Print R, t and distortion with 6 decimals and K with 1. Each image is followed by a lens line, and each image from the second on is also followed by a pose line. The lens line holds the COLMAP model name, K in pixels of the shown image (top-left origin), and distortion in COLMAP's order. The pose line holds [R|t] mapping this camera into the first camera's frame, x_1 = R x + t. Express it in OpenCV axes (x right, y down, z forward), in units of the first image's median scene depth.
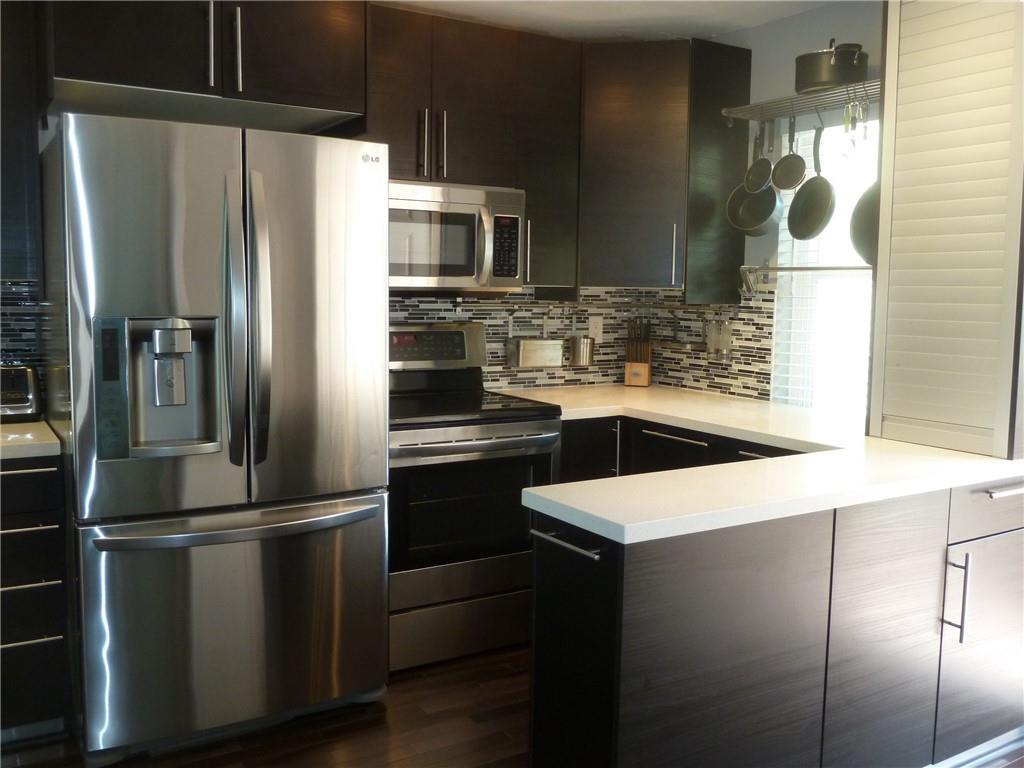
lens RADIAL K [[905.8, 0, 512.5], [0, 905.8, 379.6], [0, 0, 1]] dist [-0.020196, -0.002971]
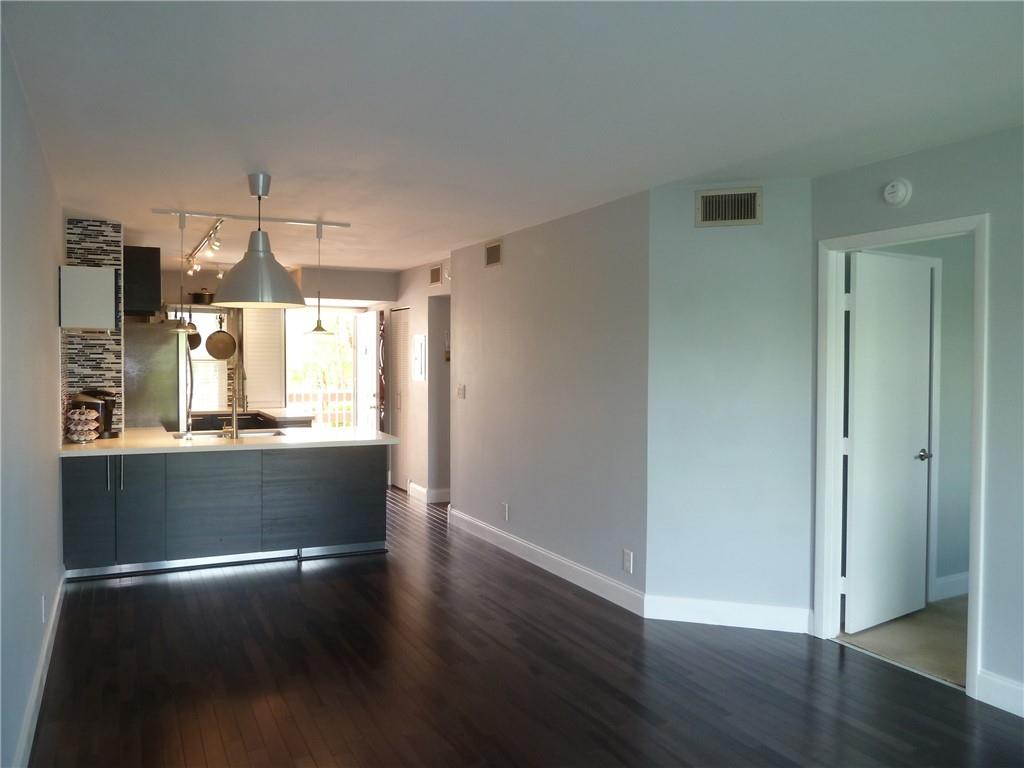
lens RADIAL K [[769.8, 0, 509.0], [0, 769.8, 389.2], [0, 0, 1]] dist [-0.013947, -0.004499]
pose [[0.089276, -0.053566, 0.994565, -1.902807], [0.092311, 0.994700, 0.045287, -0.041172], [-0.991720, 0.087766, 0.093748, -0.242803]]
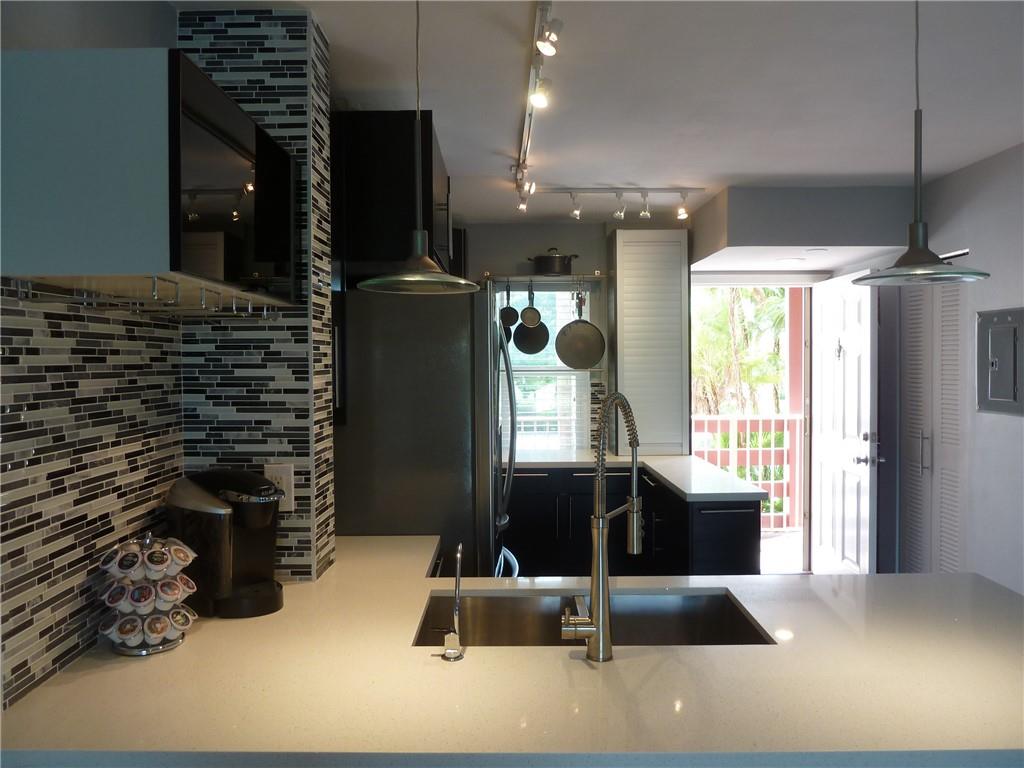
lens RADIAL K [[769.8, 0, 517.4], [0, 769.8, 379.7], [0, 0, 1]] dist [-0.013947, -0.004499]
pose [[0.517304, -0.039635, 0.854884, -0.885203], [0.101021, 0.994771, -0.015009, -0.077791], [-0.849819, 0.094125, 0.518603, 0.222012]]
